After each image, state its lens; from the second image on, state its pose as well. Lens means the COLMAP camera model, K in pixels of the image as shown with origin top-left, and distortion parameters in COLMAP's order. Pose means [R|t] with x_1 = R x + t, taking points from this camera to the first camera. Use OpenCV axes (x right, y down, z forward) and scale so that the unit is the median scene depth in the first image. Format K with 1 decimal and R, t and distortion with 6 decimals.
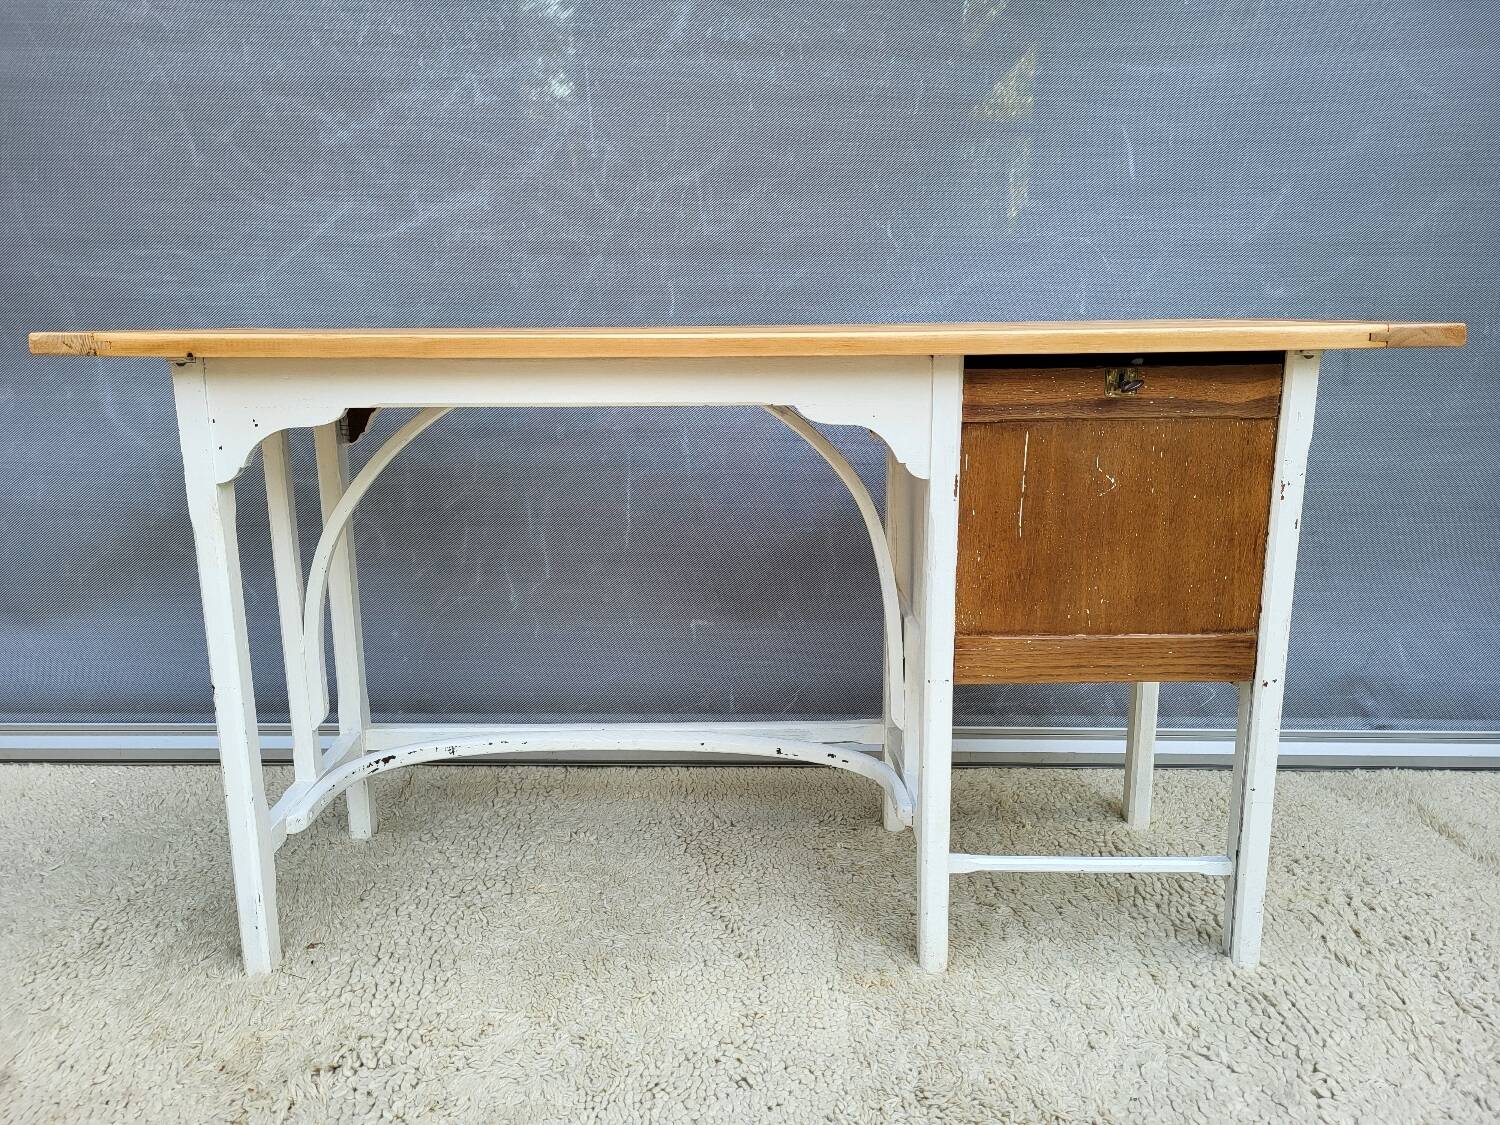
lens RADIAL K [[1123.5, 0, 744.5], [0, 1123.5, 580.3], [0, 0, 1]] dist [0.049251, -0.031260]
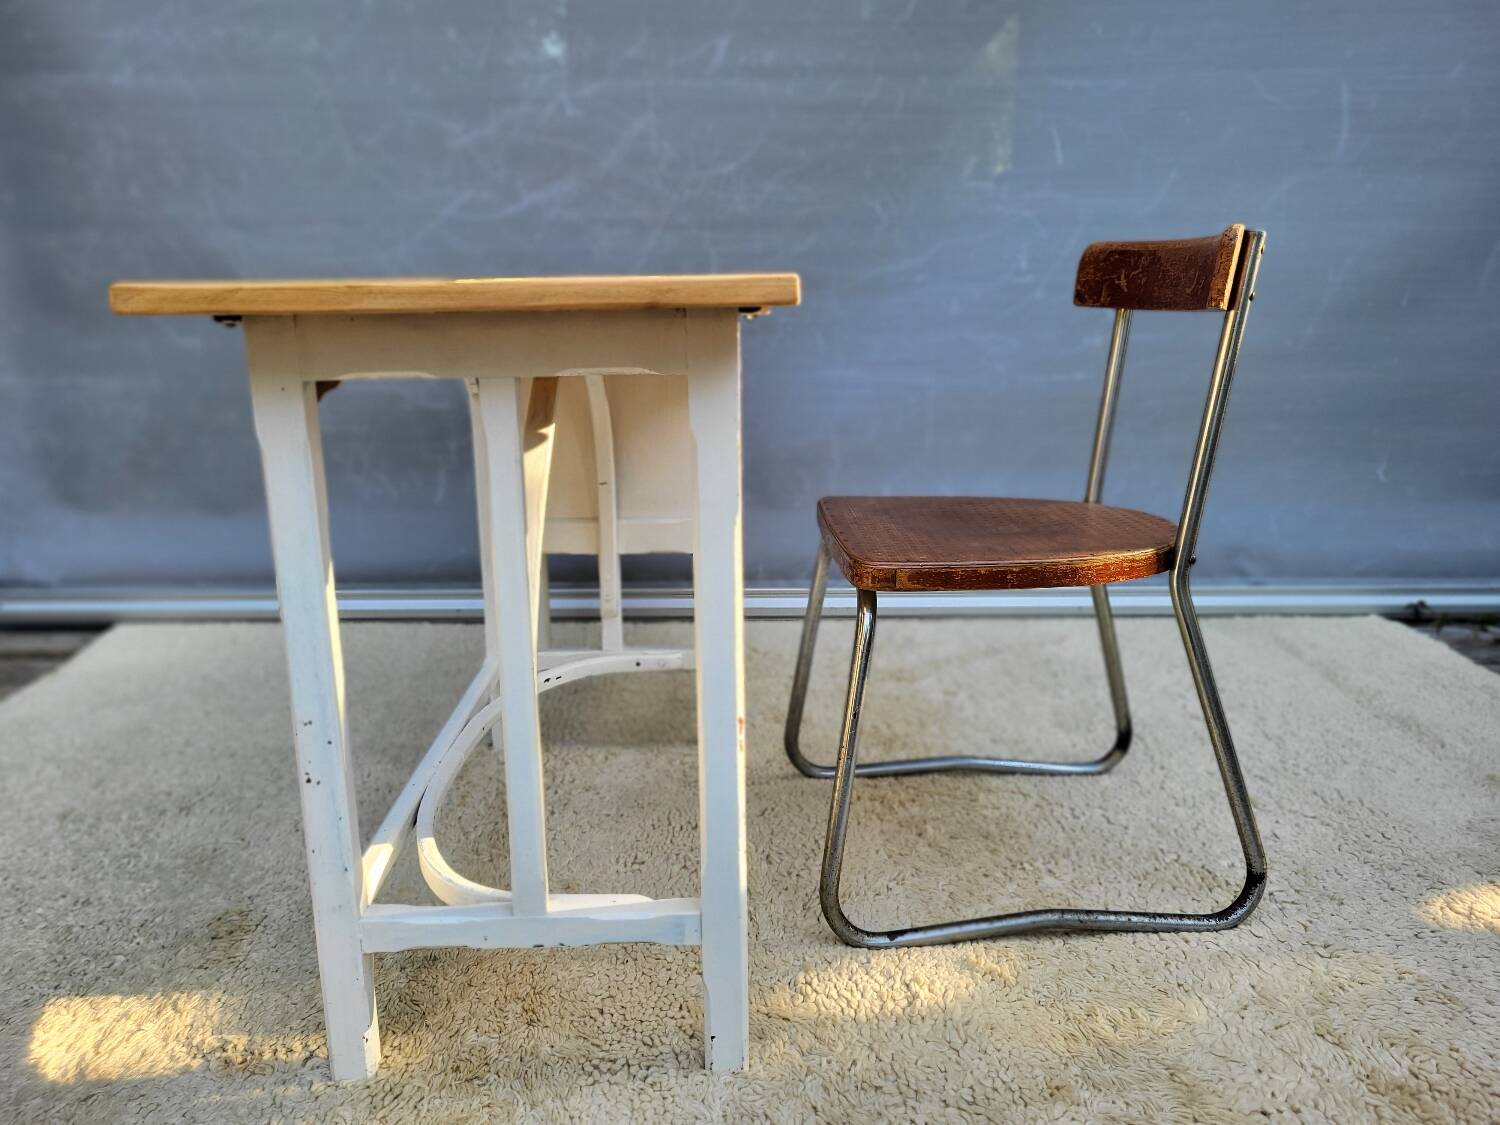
lens RADIAL K [[1142.0, 0, 732.4], [0, 1142.0, 582.8], [0, 0, 1]] dist [0.054290, -0.043199]
pose [[0.999939, -0.010876, -0.002140, -0.053001], [0.010934, 0.999511, 0.029302, 0.104382], [0.001820, -0.029324, 0.999568, -0.421896]]
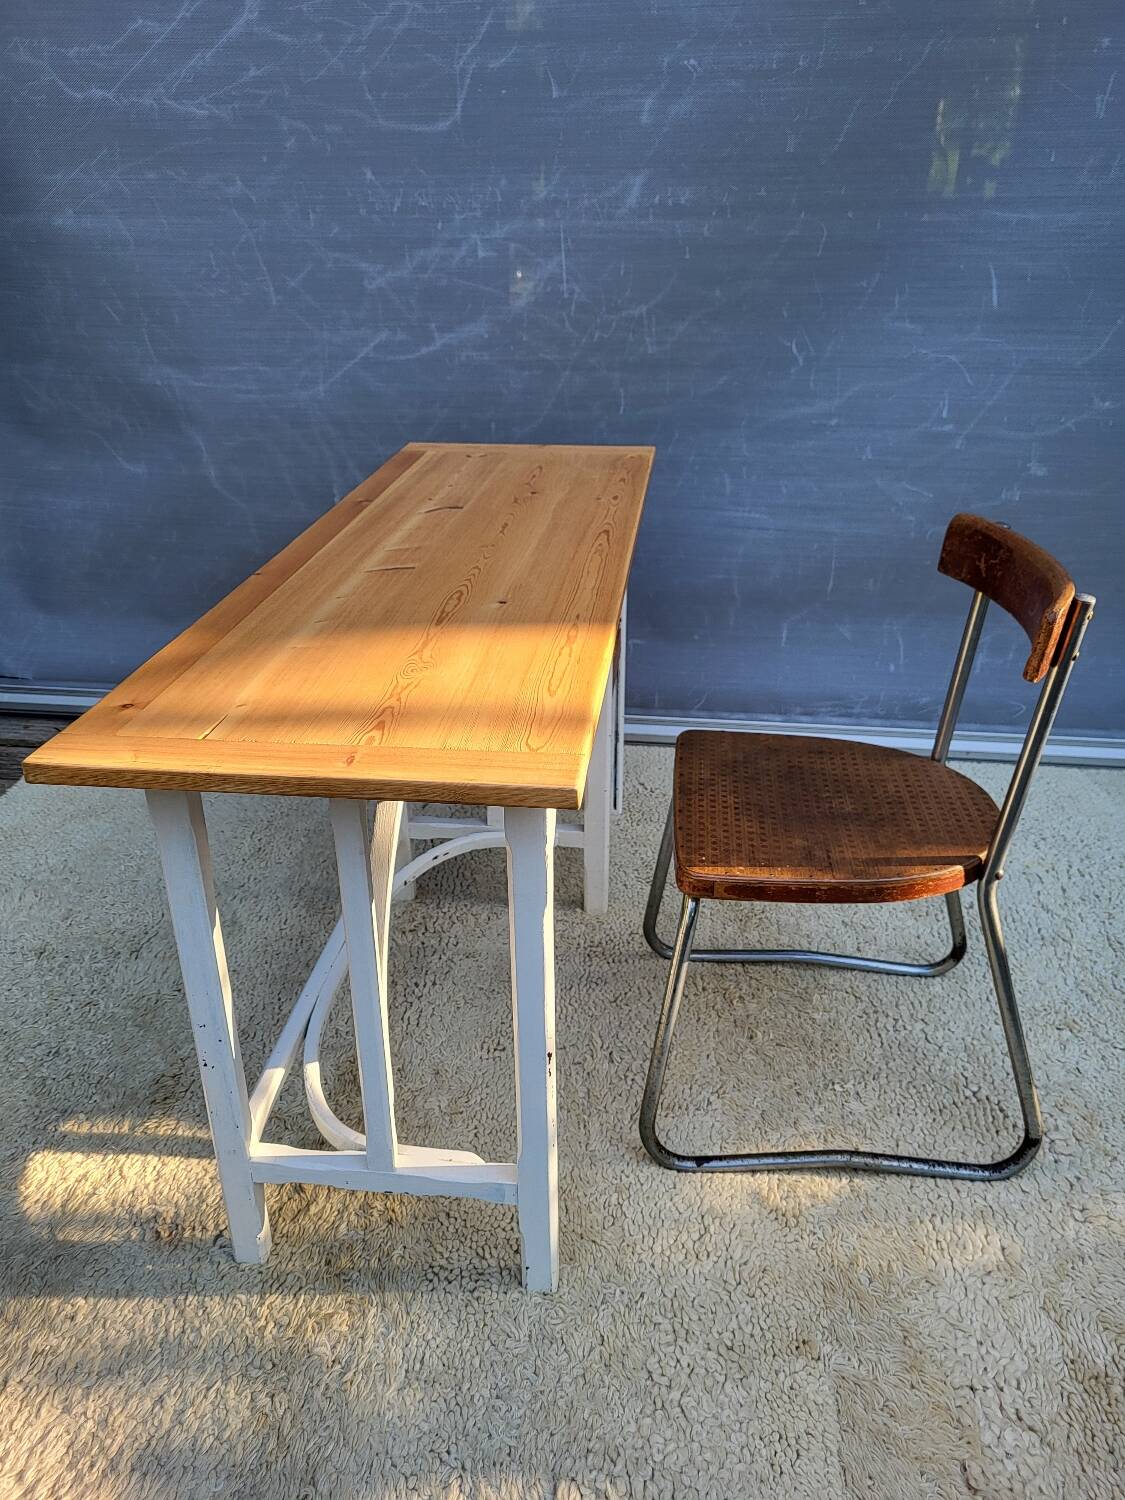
lens RADIAL K [[1142.0, 0, 553.2], [0, 1142.0, 740.3], [0, 0, 1]] dist [0.050359, -0.043743]
pose [[0.991468, 0.046280, -0.121857, 0.045517], [-0.016752, 0.972335, 0.232987, -0.214209], [0.129269, -0.228958, 0.964815, -0.478372]]
